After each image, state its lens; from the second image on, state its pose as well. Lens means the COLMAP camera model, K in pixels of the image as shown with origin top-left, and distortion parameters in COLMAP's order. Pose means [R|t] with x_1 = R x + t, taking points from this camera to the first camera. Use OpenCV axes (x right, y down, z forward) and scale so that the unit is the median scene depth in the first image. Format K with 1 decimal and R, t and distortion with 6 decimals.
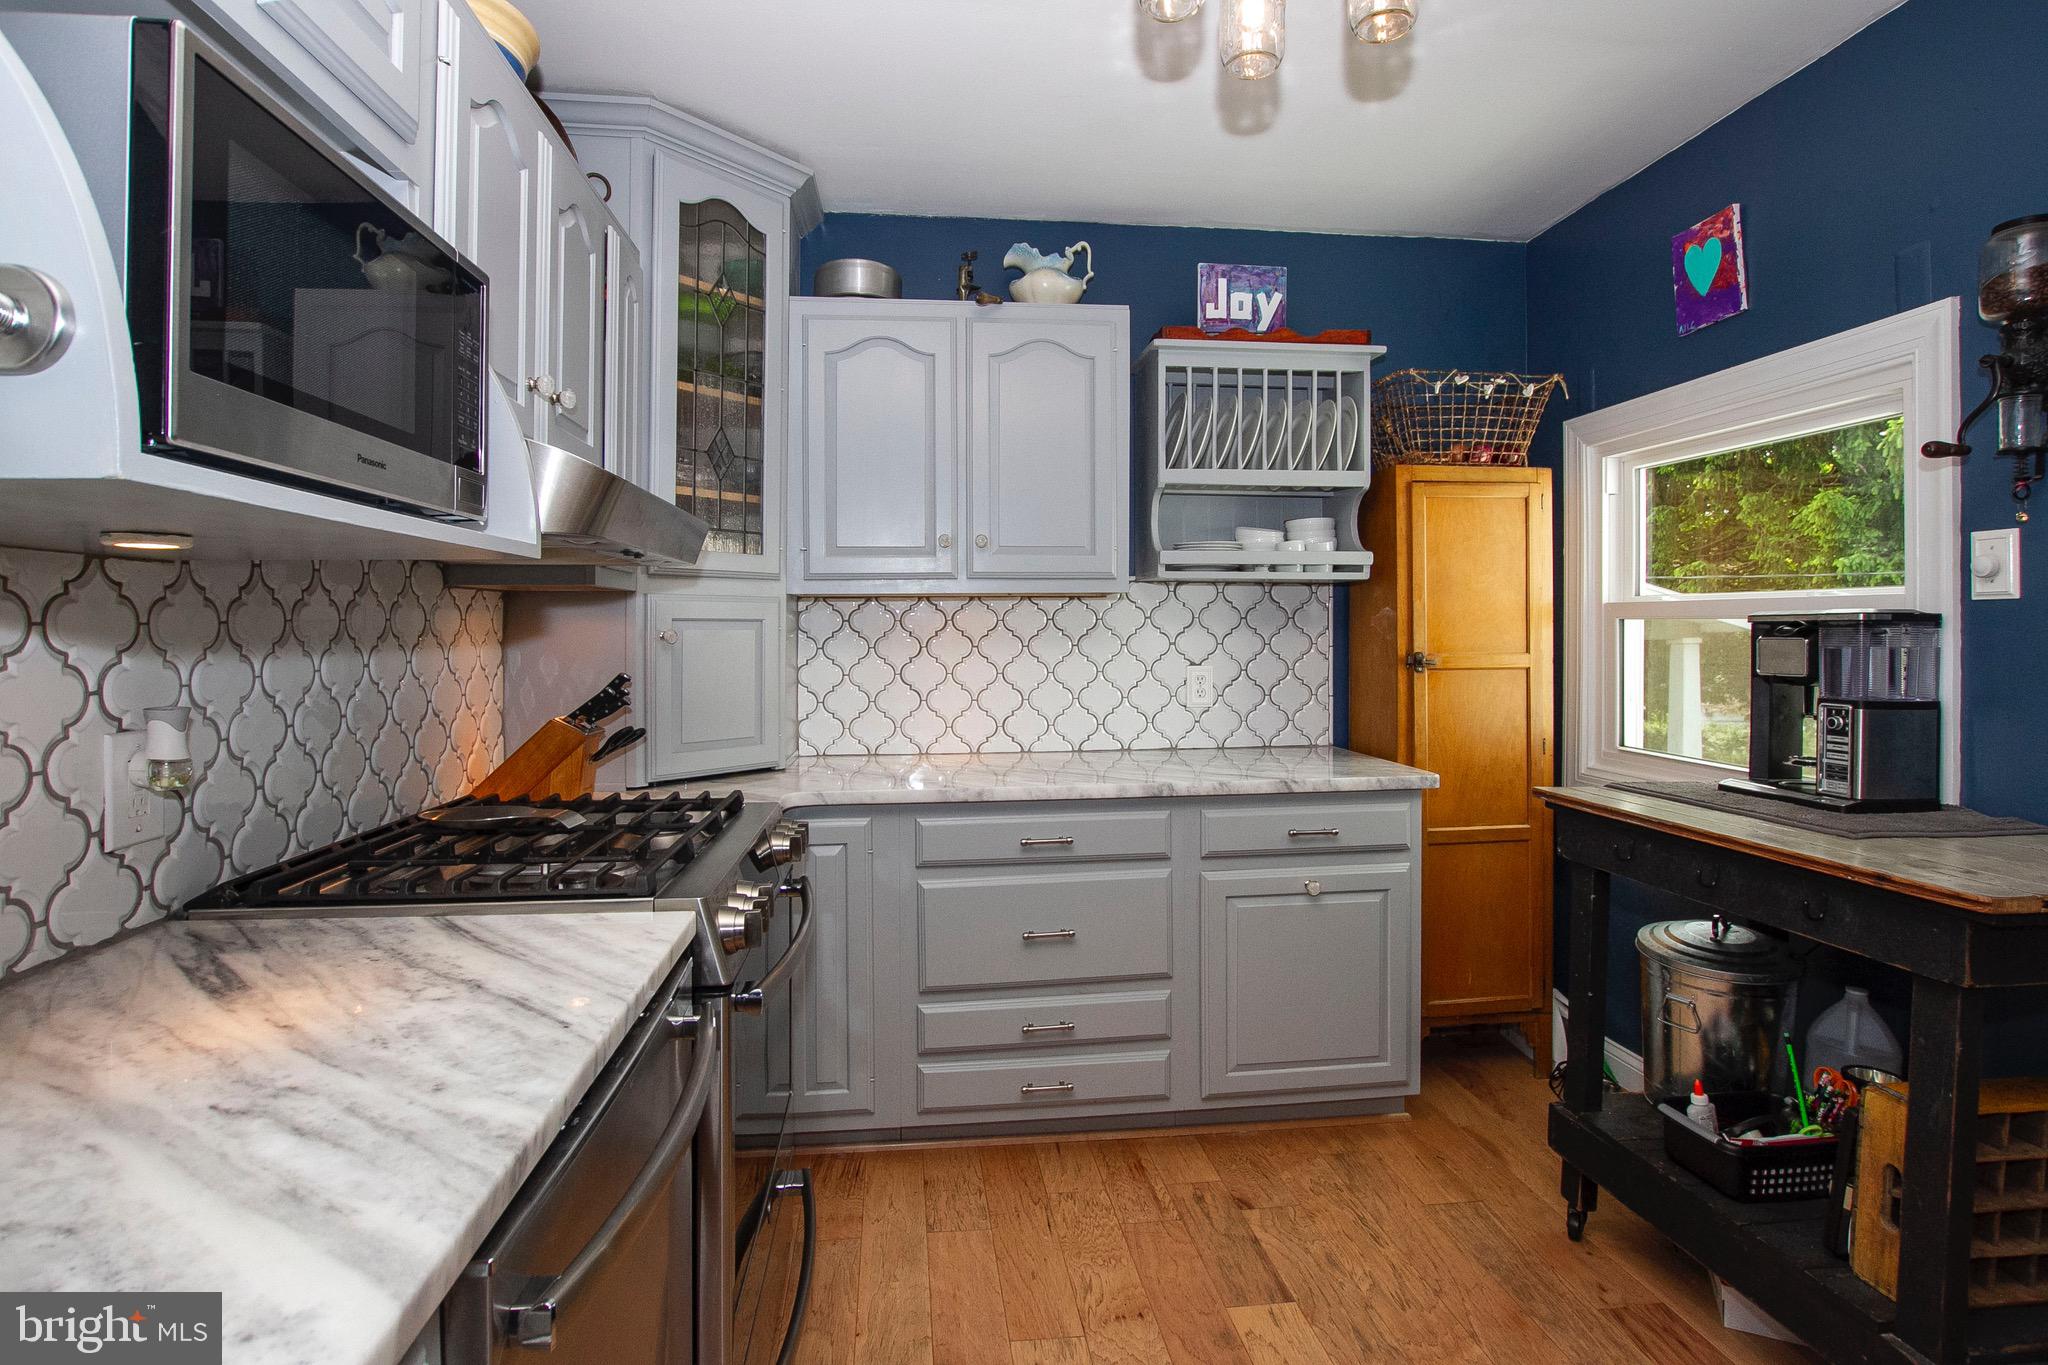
lens RADIAL K [[1008.6, 0, 1027.5], [0, 1008.6, 627.2], [0, 0, 1]] dist [-0.029145, 0.001168]
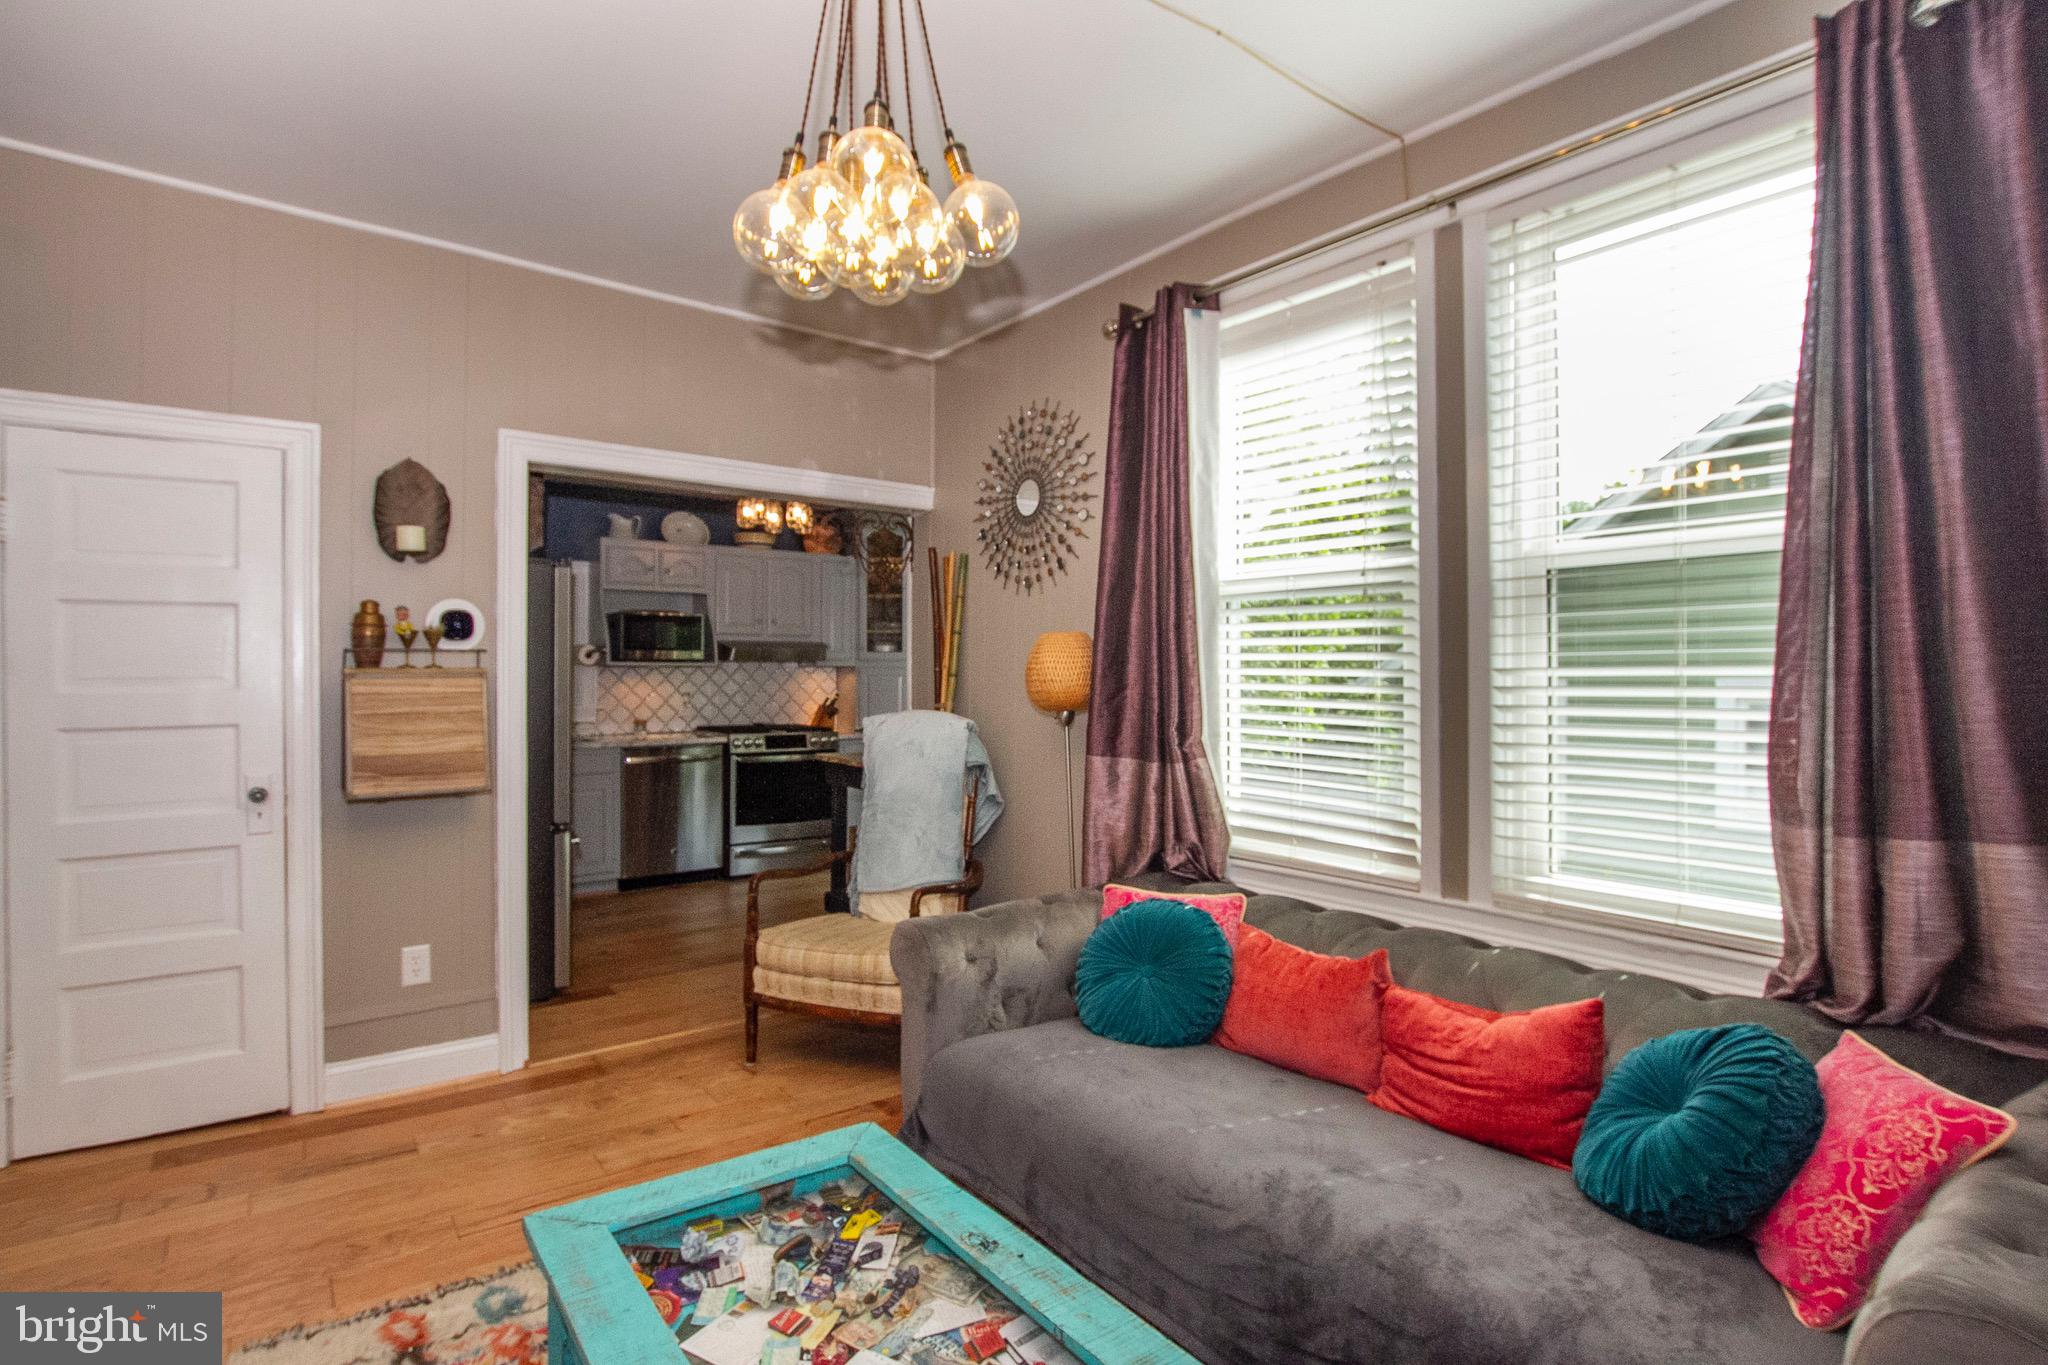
lens RADIAL K [[1006.3, 0, 1025.3], [0, 1006.3, 674.8], [0, 0, 1]] dist [-0.051336, 0.030517]
pose [[0.516948, 0.005729, -0.855997, 2.079832], [-0.001471, 0.999982, 0.005804, -0.022994], [0.856015, -0.001742, 0.516947, -0.129073]]
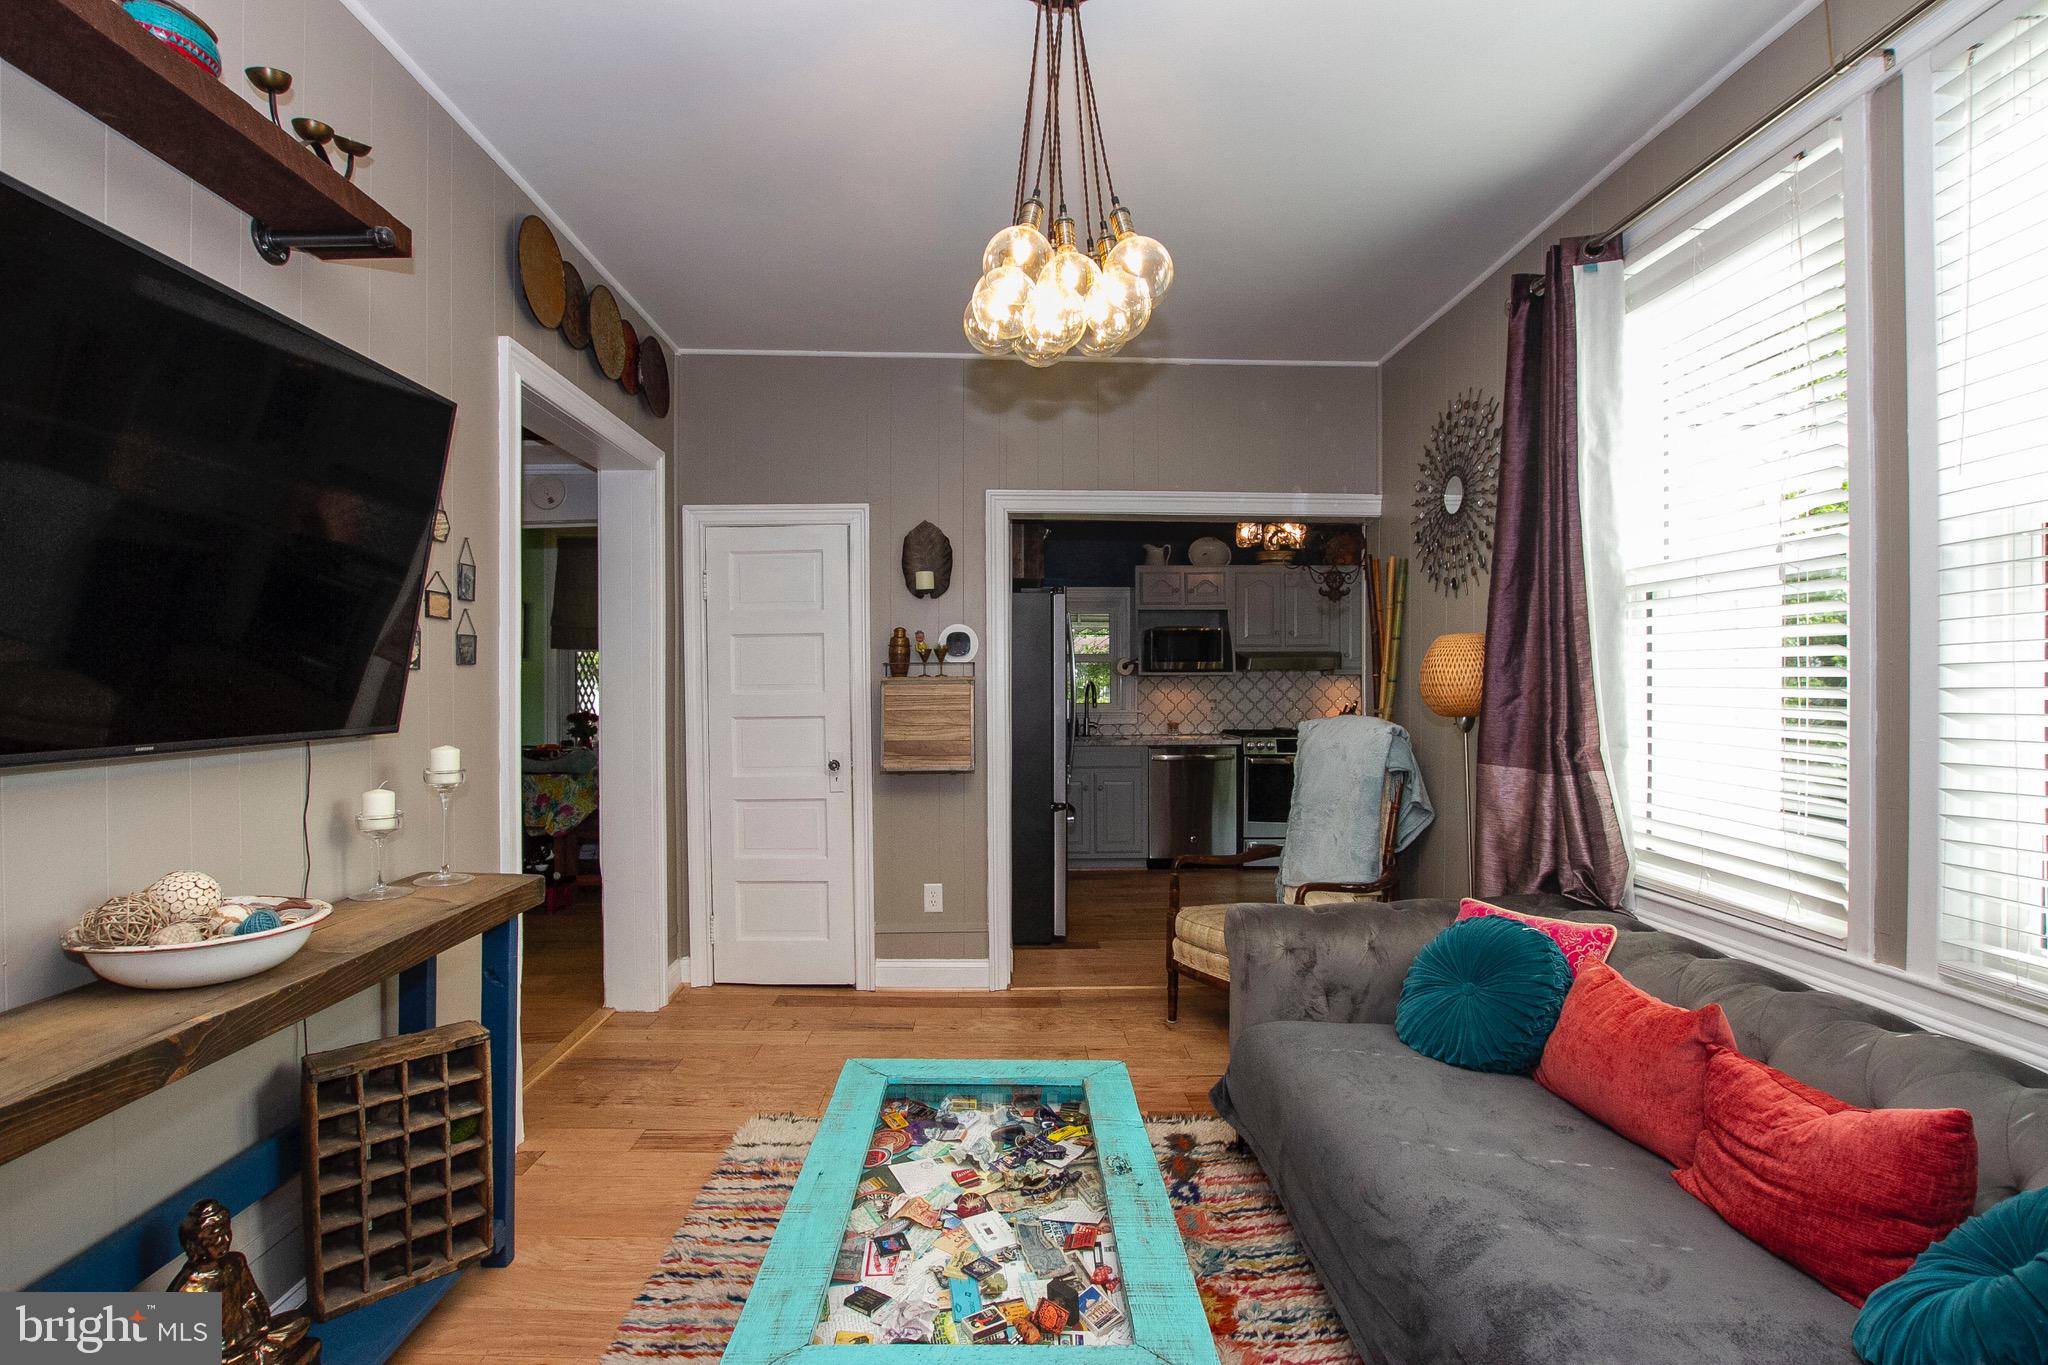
lens RADIAL K [[958.8, 0, 1022.1], [0, 958.8, 701.8], [0, 0, 1]] dist [-0.030696, 0.004613]
pose [[-0.084095, 0.021498, -0.996226, 2.200738], [0.005044, 0.999764, 0.021148, -0.015195], [0.996445, -0.003247, -0.084184, 0.117613]]
